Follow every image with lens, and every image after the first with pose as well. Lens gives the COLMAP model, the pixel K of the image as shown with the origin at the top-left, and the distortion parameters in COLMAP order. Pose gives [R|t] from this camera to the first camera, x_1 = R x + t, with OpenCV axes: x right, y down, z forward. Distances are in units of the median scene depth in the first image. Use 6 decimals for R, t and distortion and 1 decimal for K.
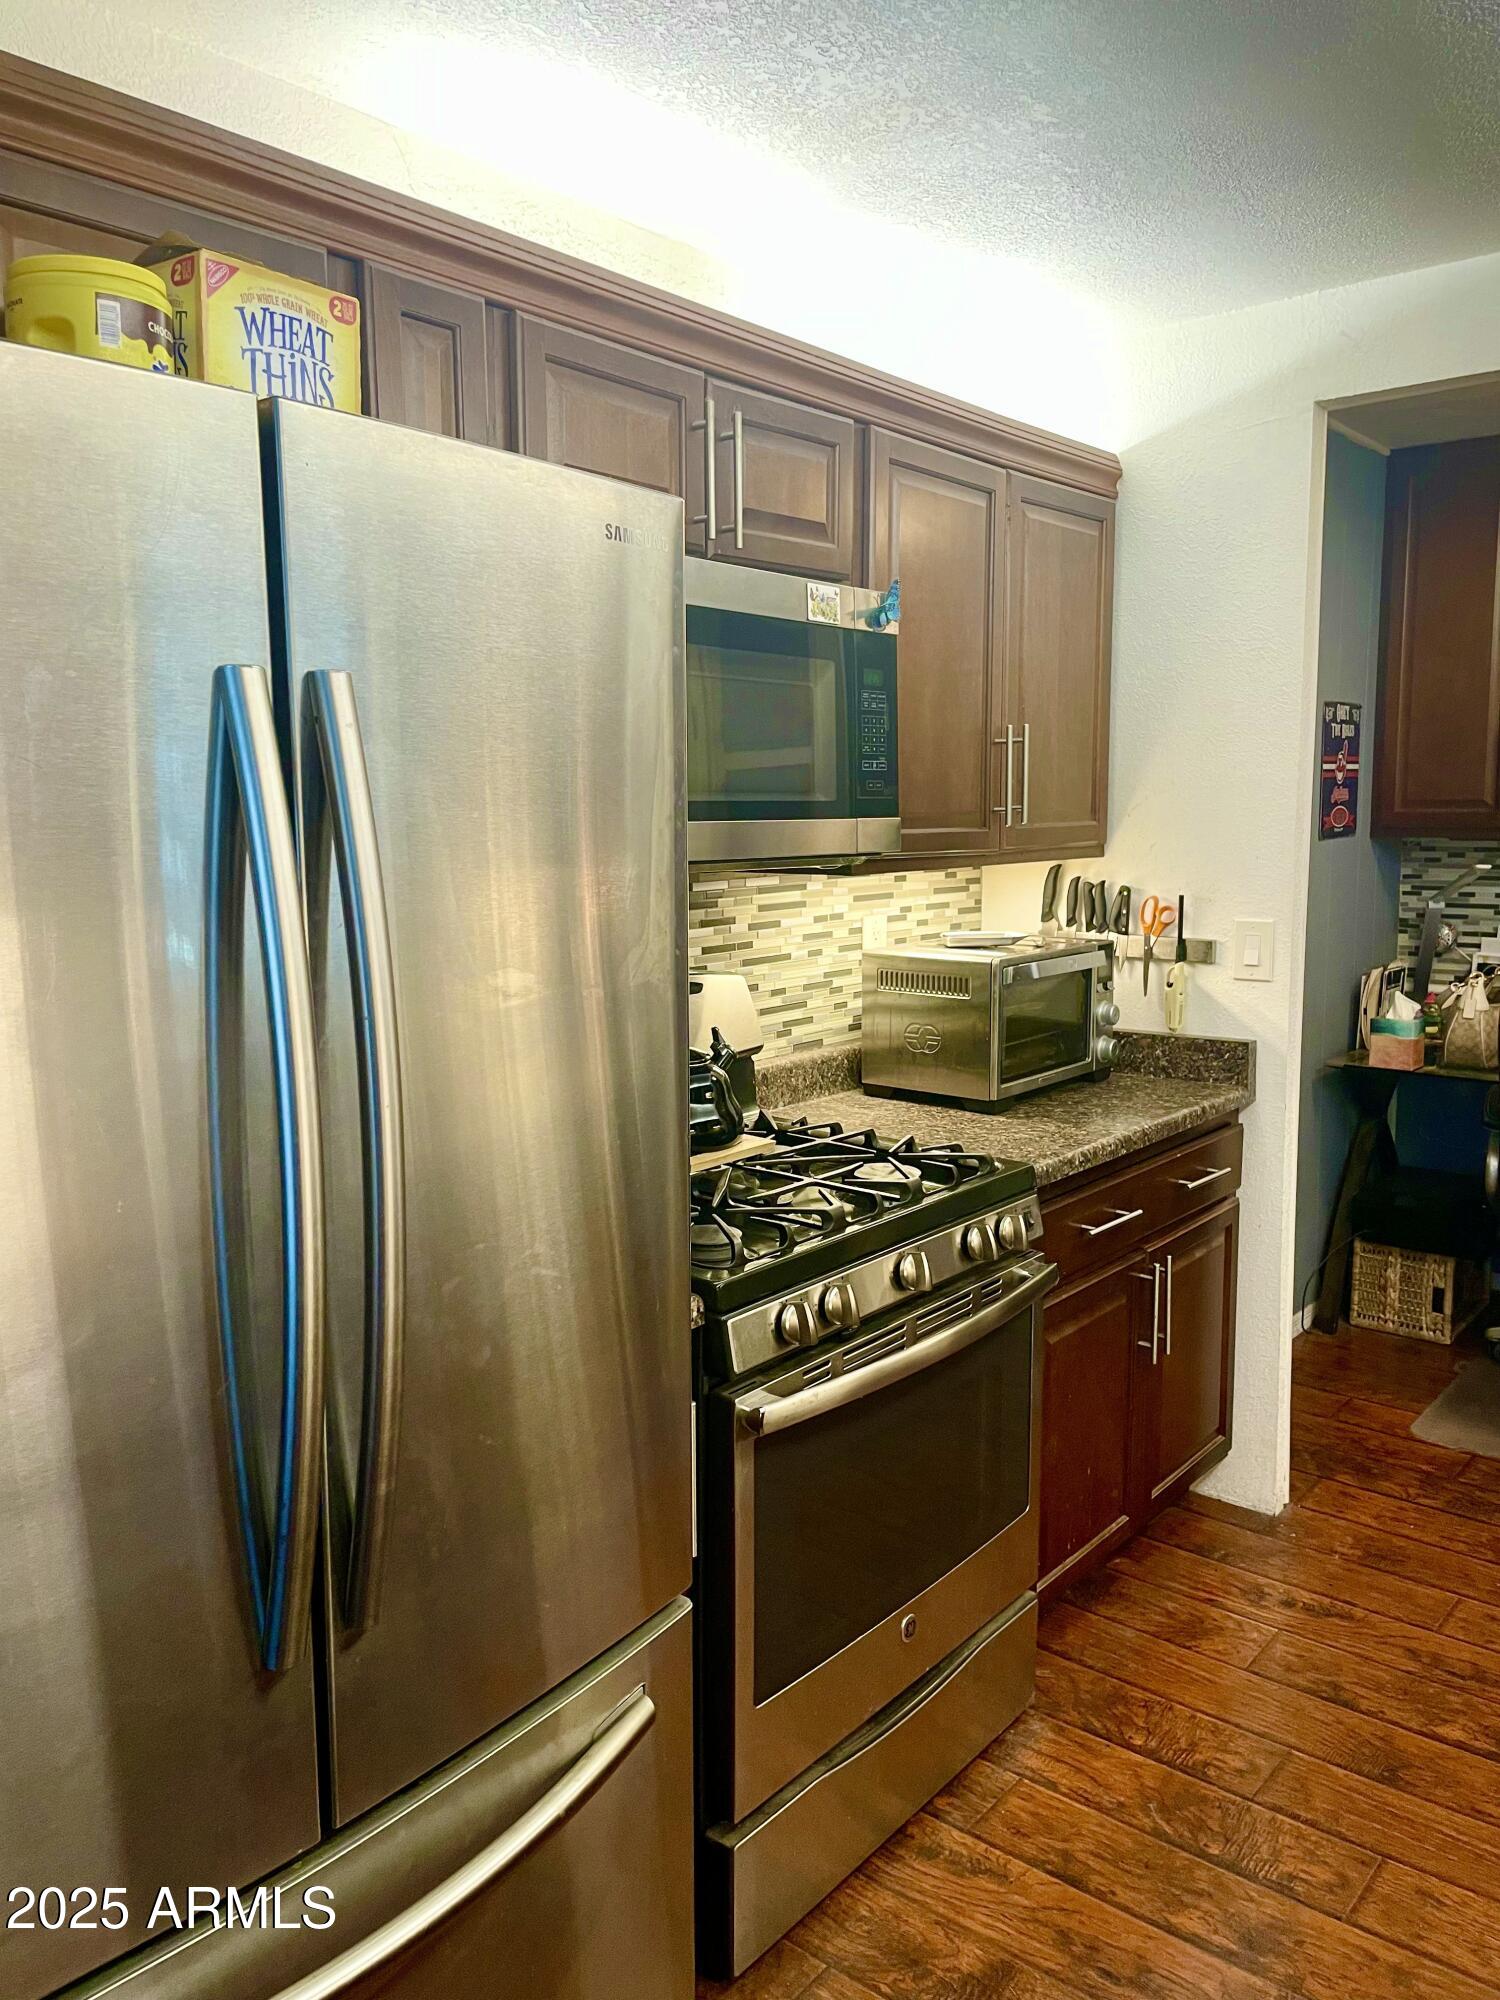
lens RADIAL K [[1519.4, 0, 752.6], [0, 1519.4, 995.0], [0, 0, 1]] dist [0.029868, -0.002294]
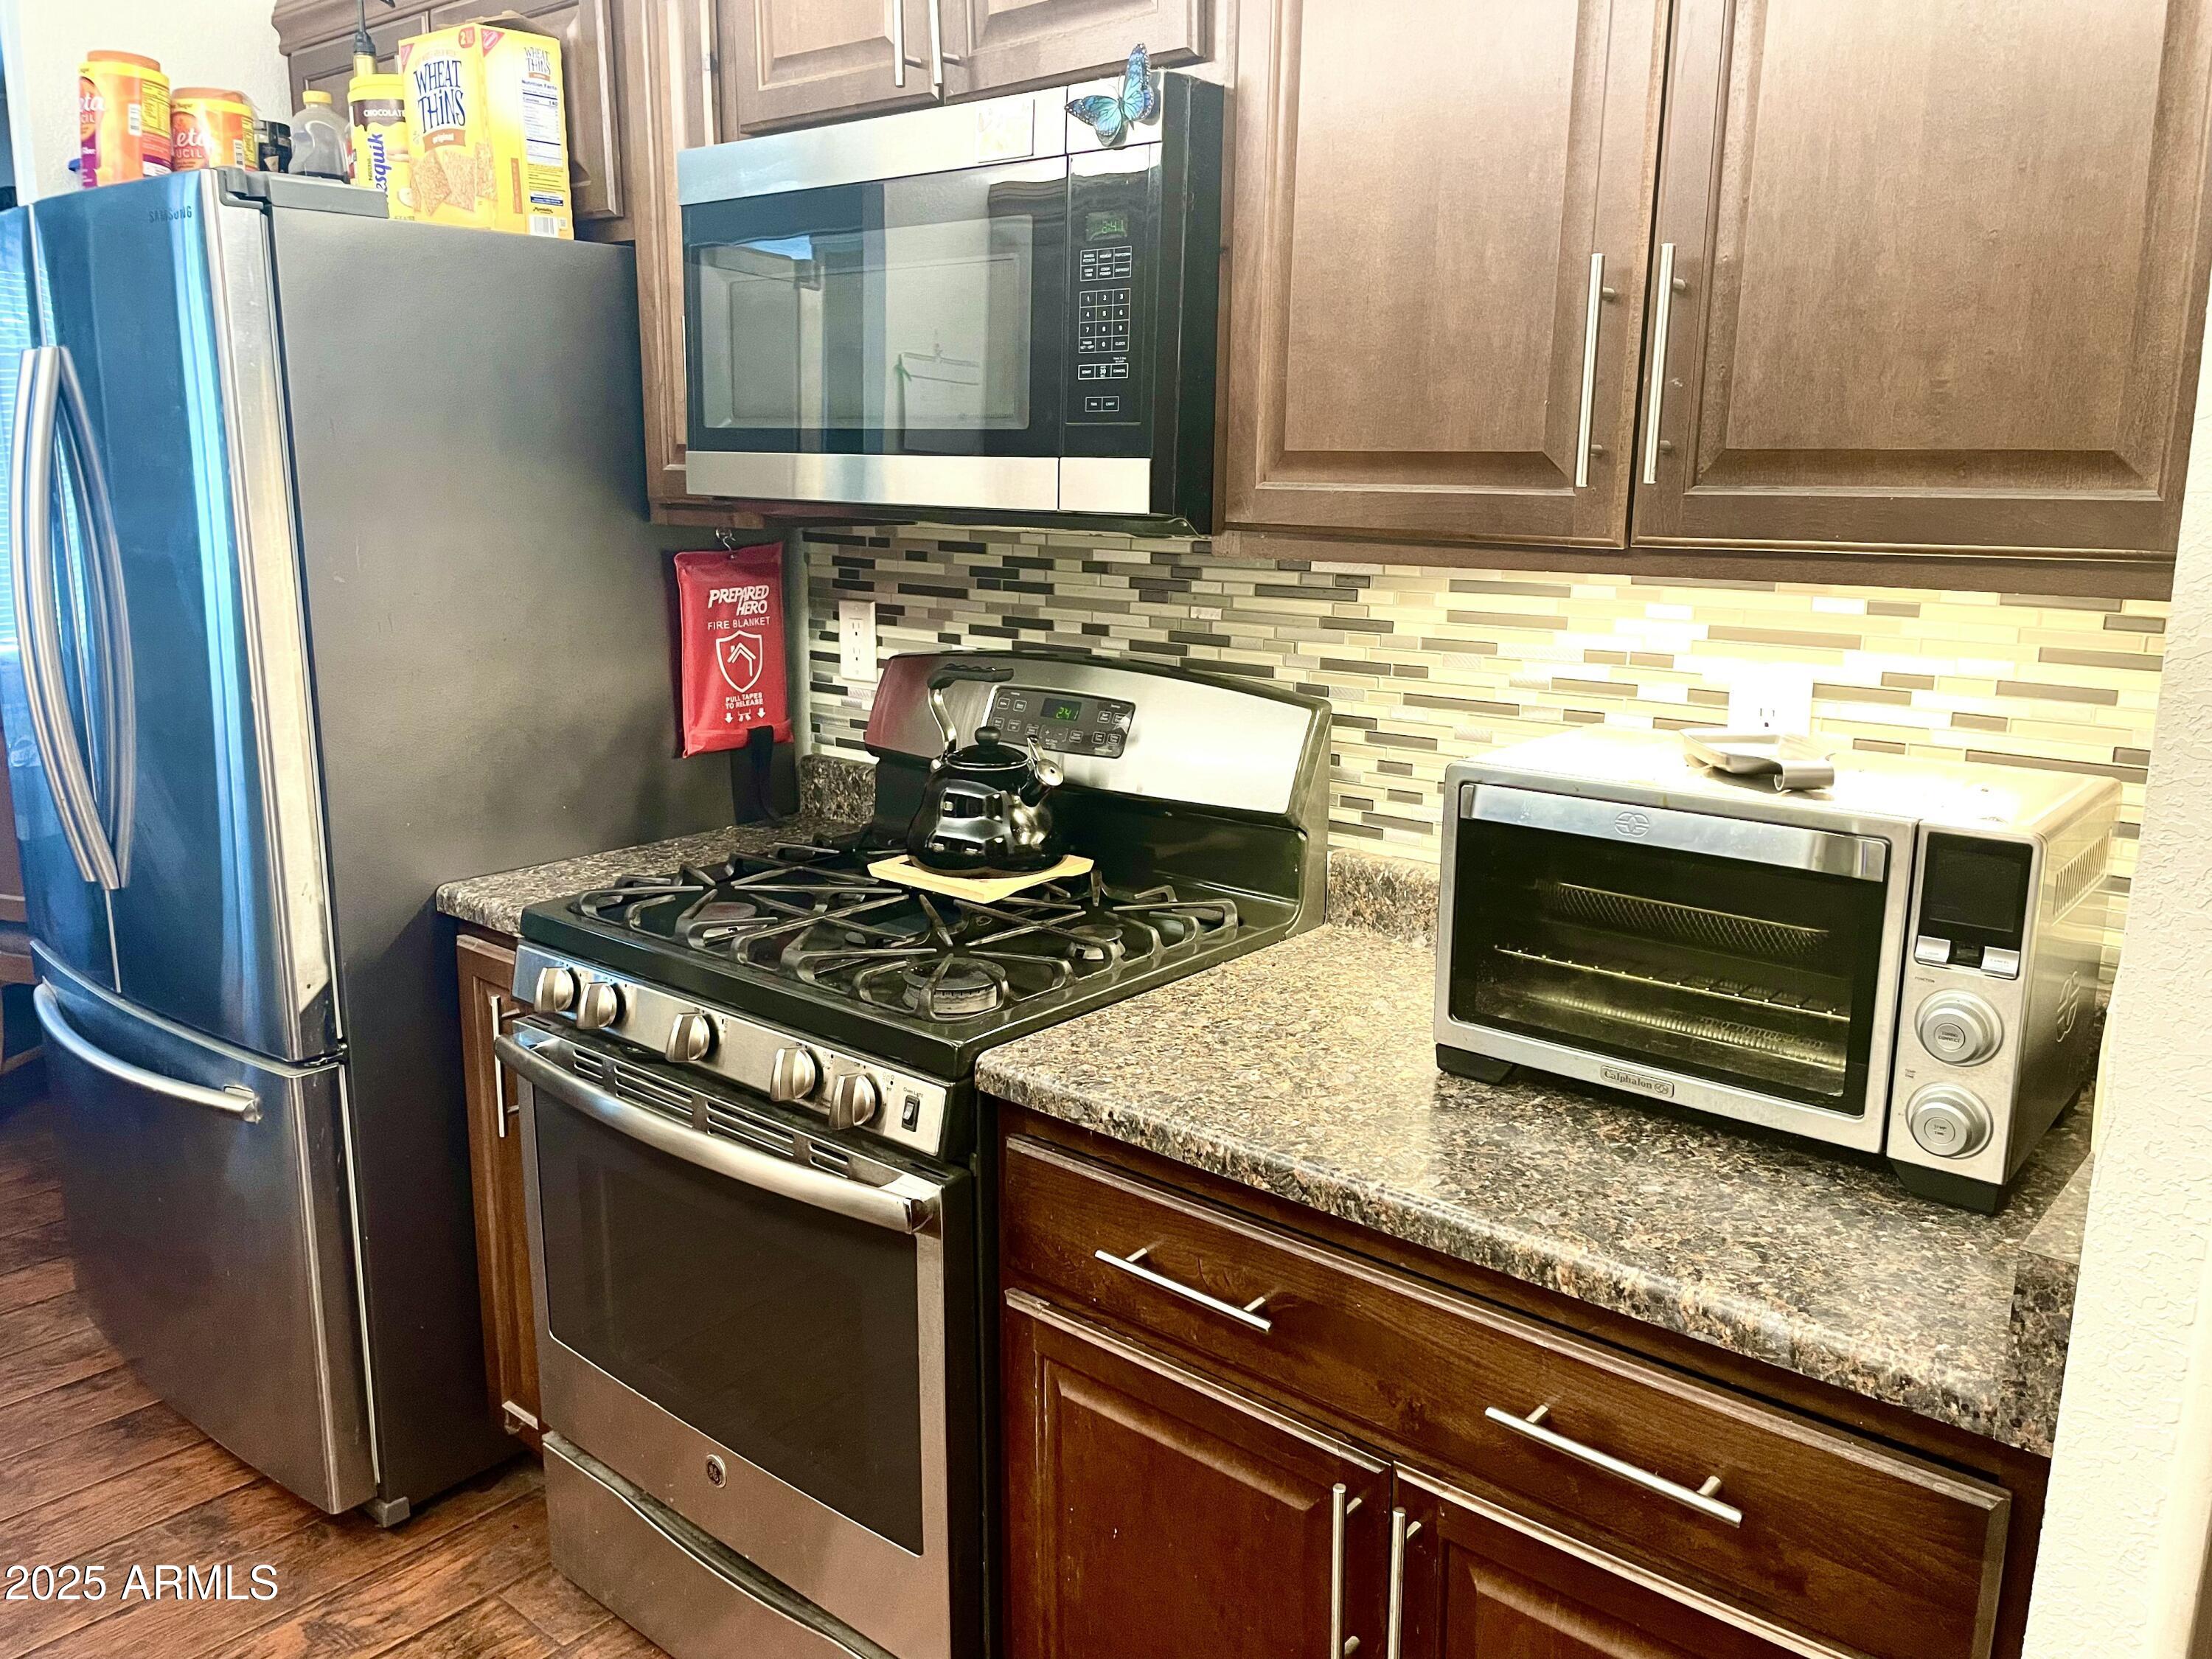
lens RADIAL K [[1680.5, 0, 1106.4], [0, 1680.5, 830.0], [0, 0, 1]] dist [0.029868, -0.002294]
pose [[-0.013457, 0.223575, -0.974594, 0.652092], [-0.132365, 0.965706, 0.223364, -0.102338], [0.991110, 0.132008, 0.016598, 0.835750]]
